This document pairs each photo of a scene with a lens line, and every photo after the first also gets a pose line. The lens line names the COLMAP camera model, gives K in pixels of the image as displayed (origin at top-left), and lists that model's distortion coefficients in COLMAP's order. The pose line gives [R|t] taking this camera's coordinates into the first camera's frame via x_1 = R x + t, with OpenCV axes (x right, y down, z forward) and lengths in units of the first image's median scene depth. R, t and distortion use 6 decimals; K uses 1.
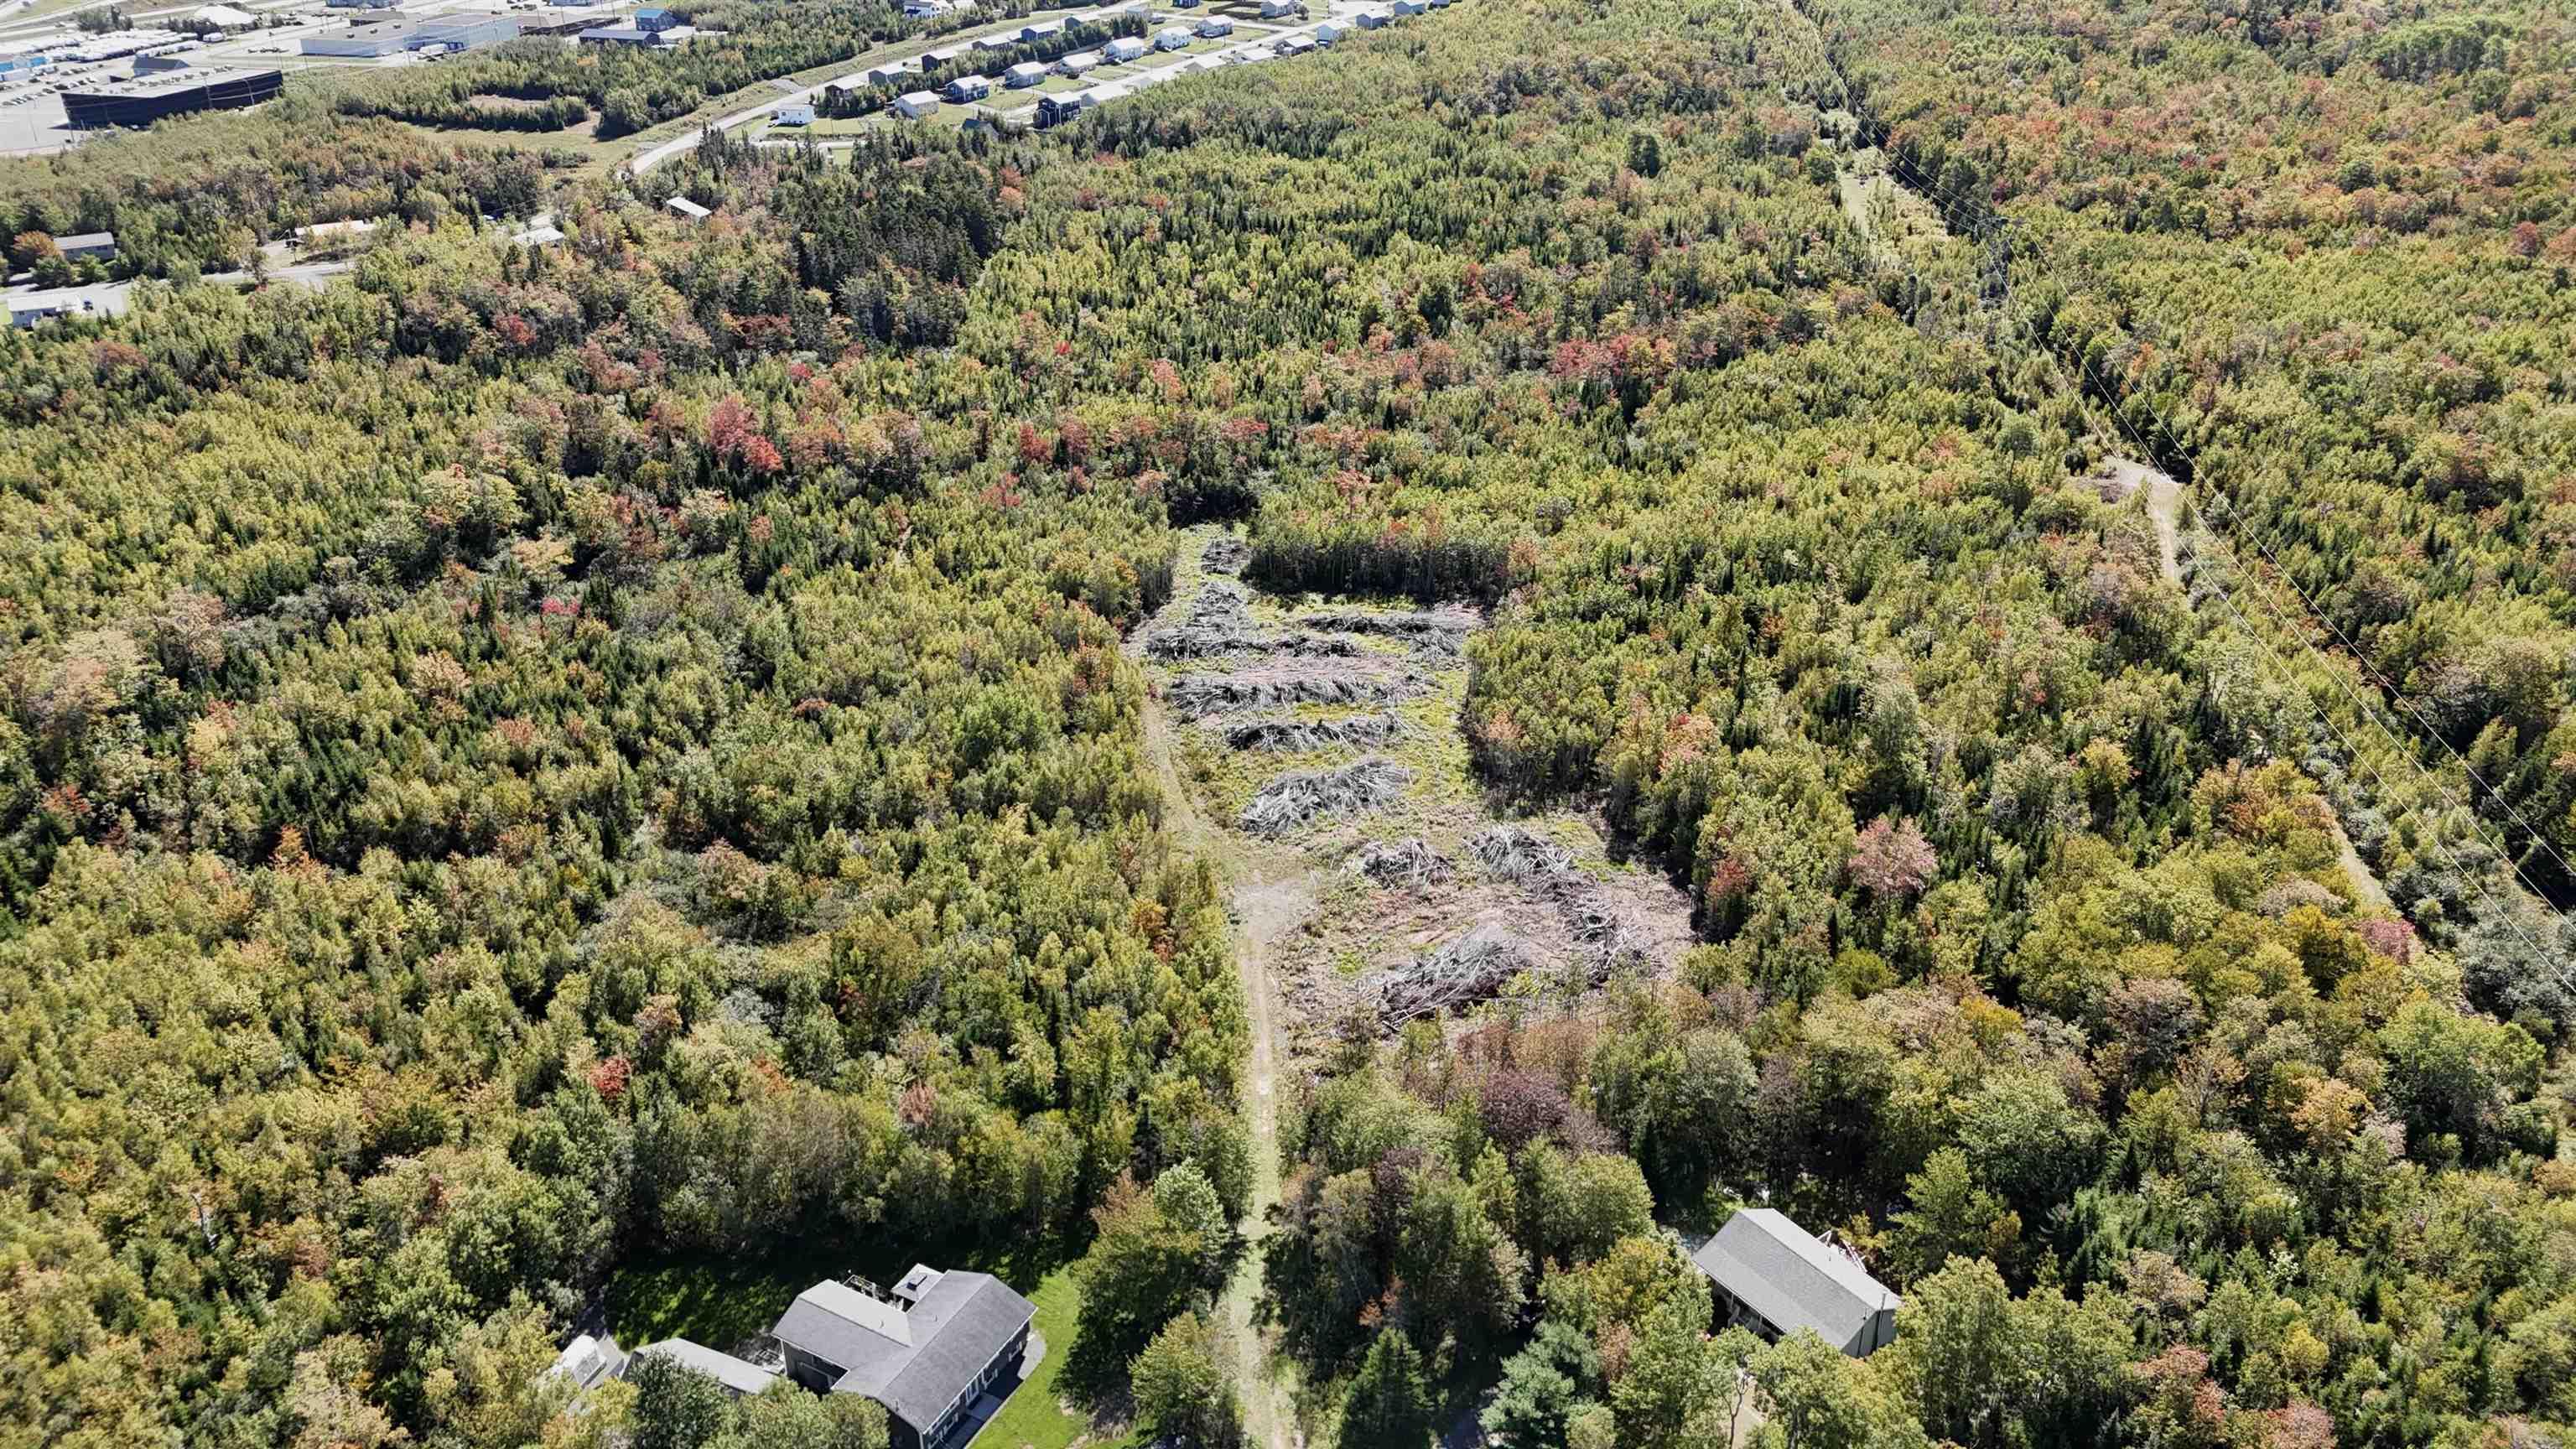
lens RADIAL K [[1891.8, 0, 1288.0], [0, 1891.8, 724.5], [0, 0, 1]] dist [0.061956, -0.056676]
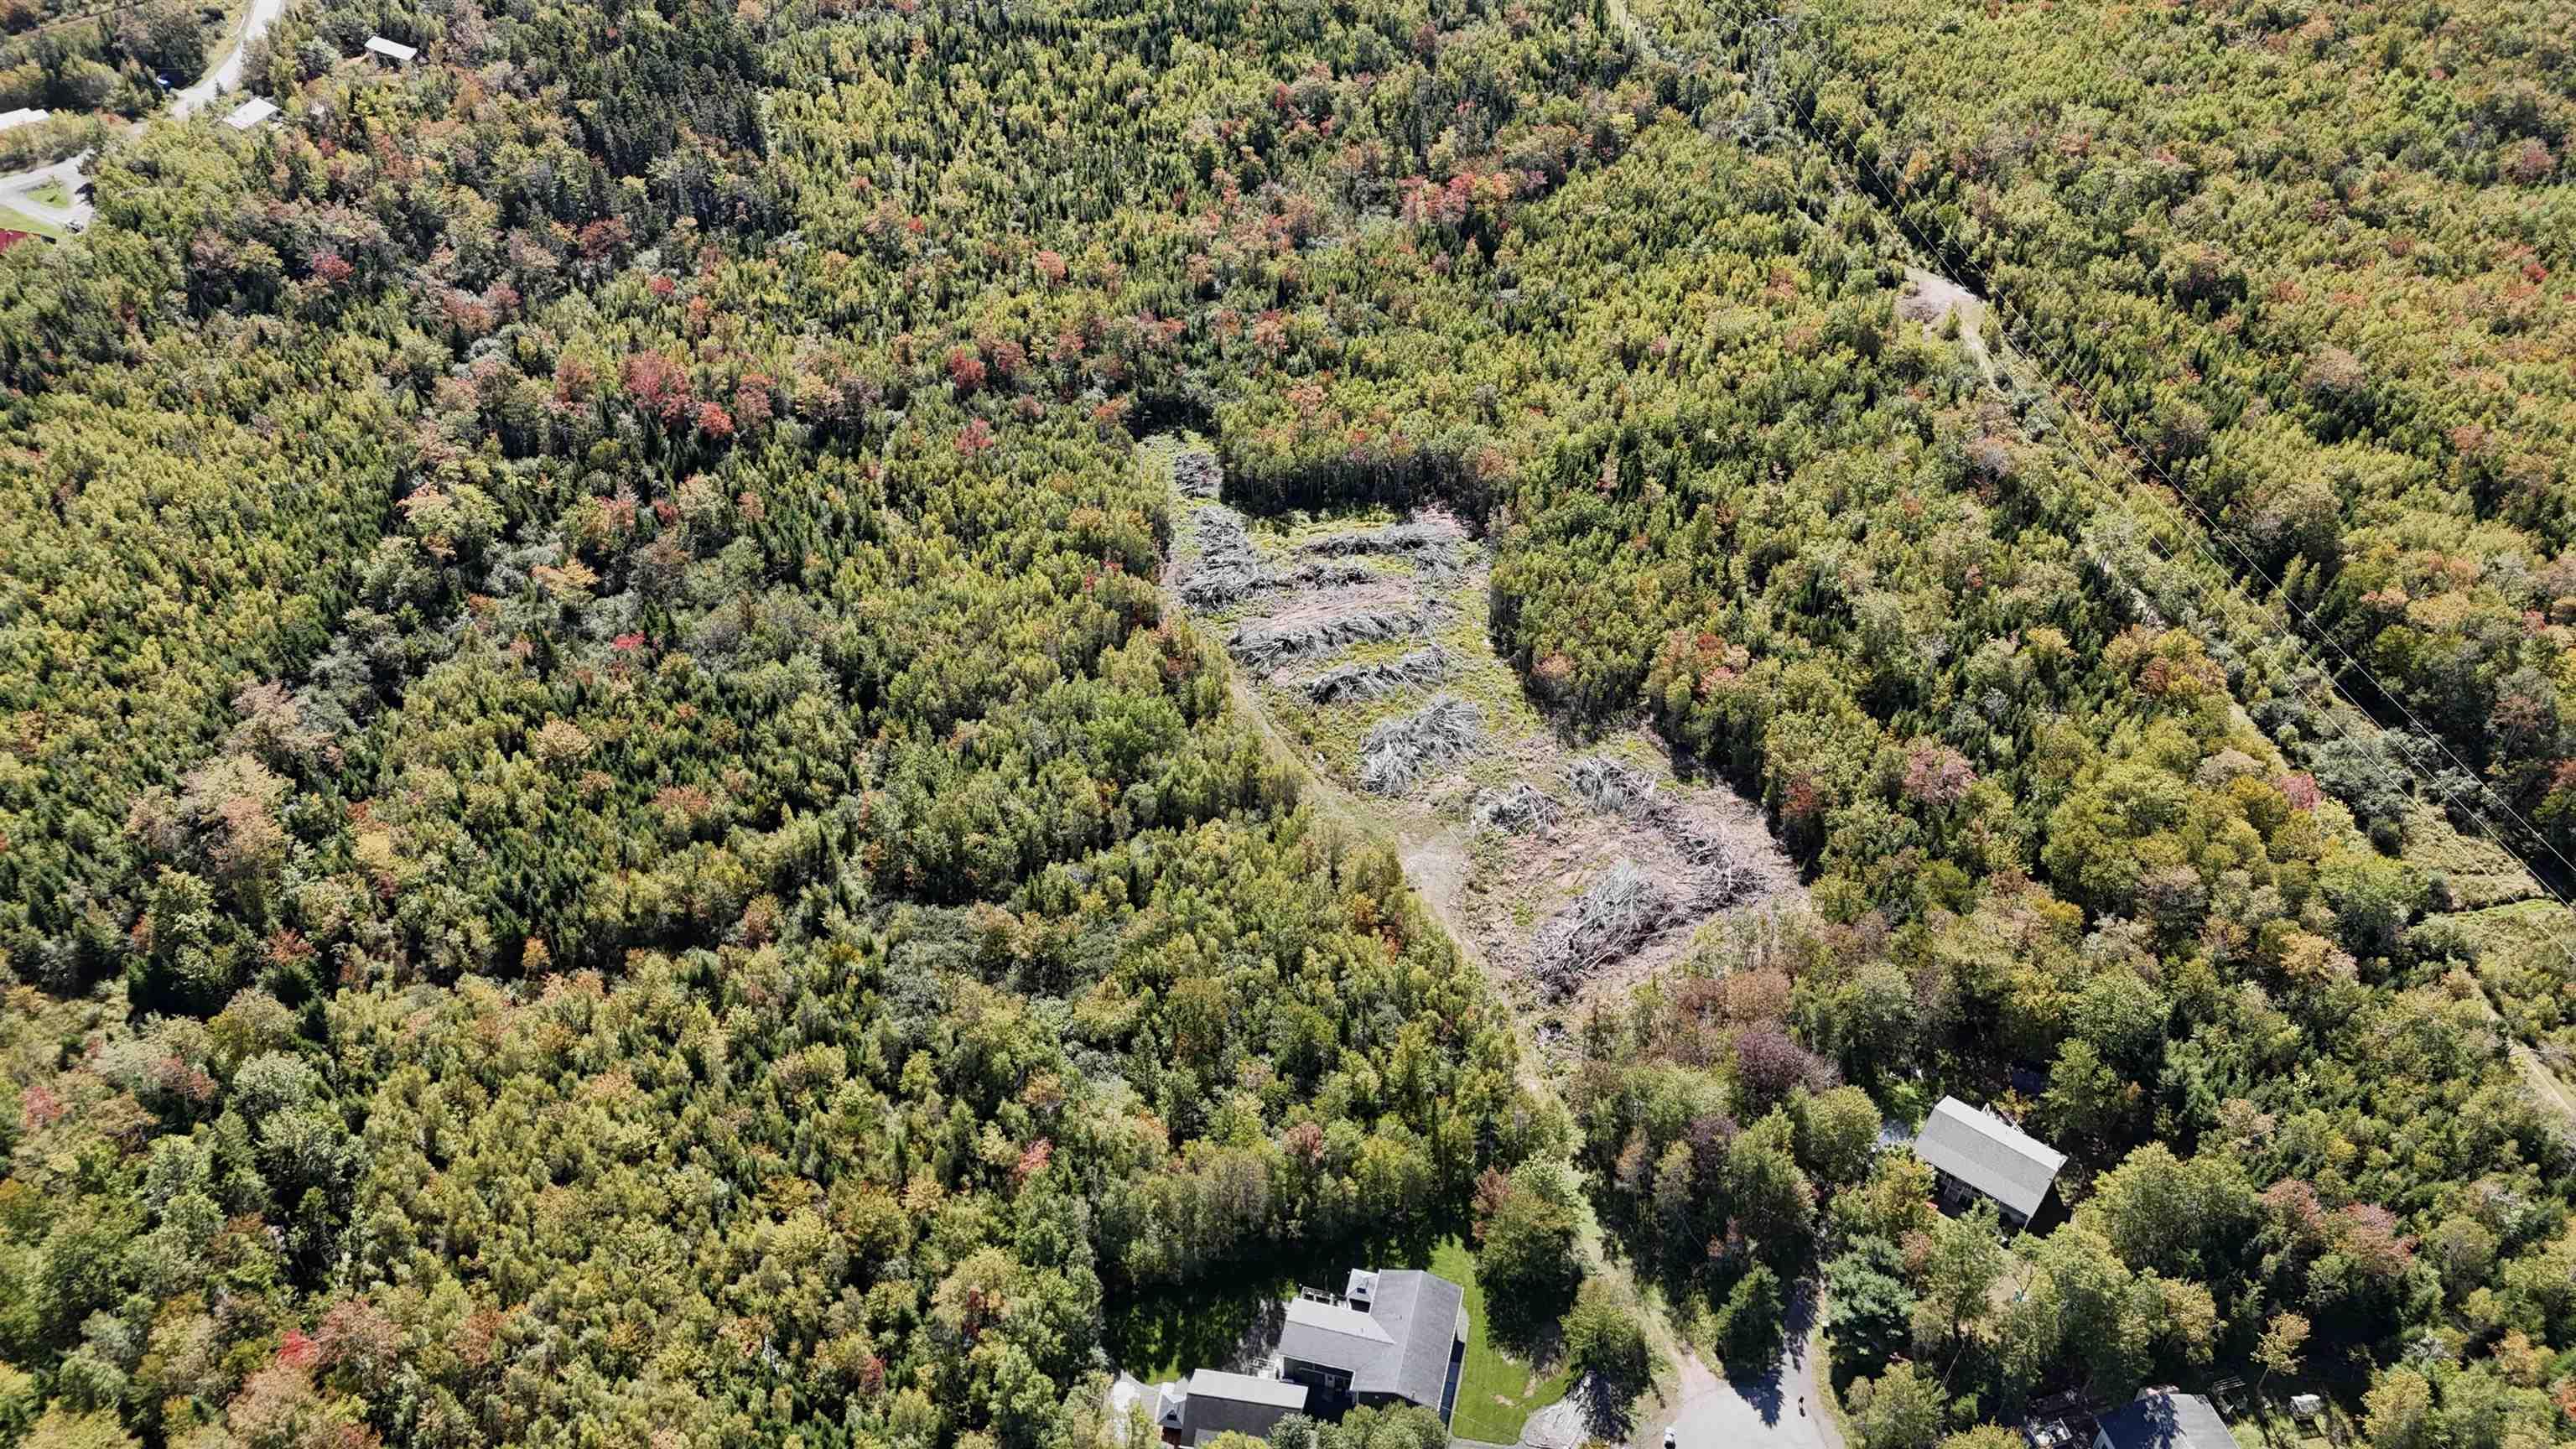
lens RADIAL K [[1891.8, 0, 1288.0], [0, 1891.8, 724.5], [0, 0, 1]] dist [0.061956, -0.056676]
pose [[0.968320, -0.156480, 0.194604, -0.263241], [0.113981, 0.970358, 0.213107, -0.214803], [-0.222182, -0.184174, 0.957452, -0.089570]]
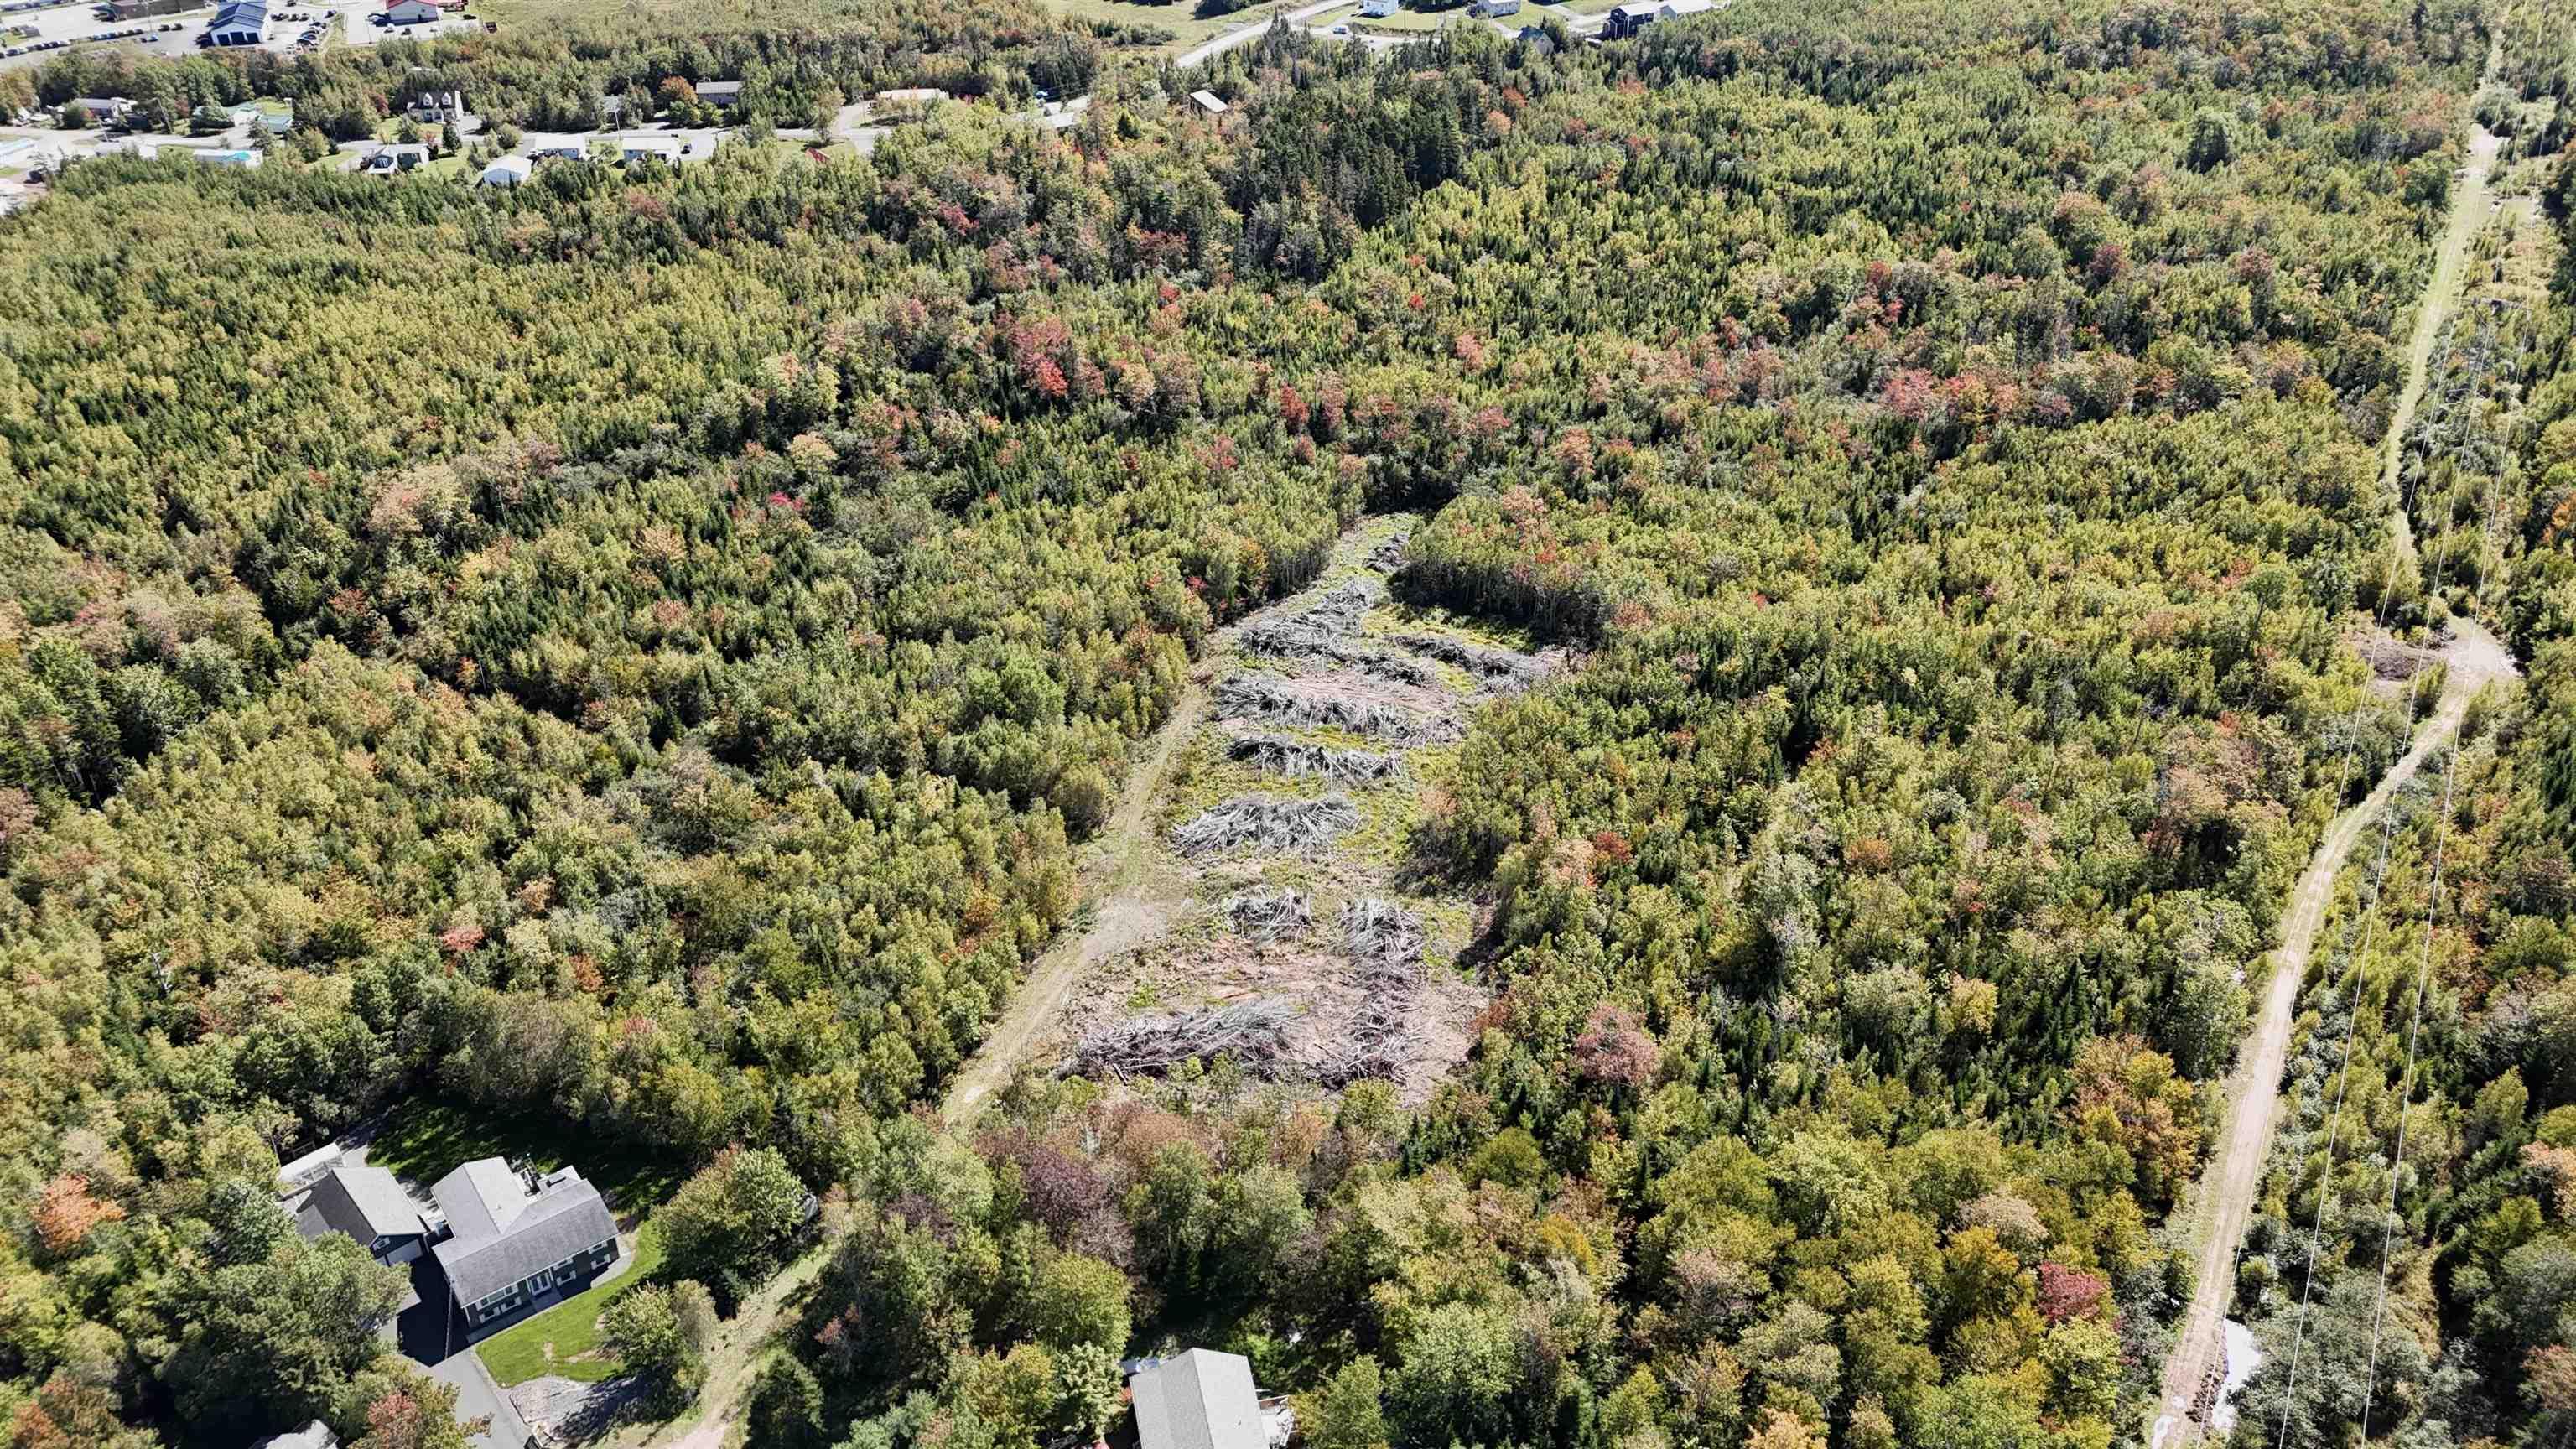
lens RADIAL K [[1891.8, 0, 1288.0], [0, 1891.8, 724.5], [0, 0, 1]] dist [0.061956, -0.056676]
pose [[0.912151, 0.214331, -0.349347, 0.352432], [-0.186466, 0.976060, 0.111966, -0.124703], [0.364982, -0.036988, 0.930280, 0.039711]]
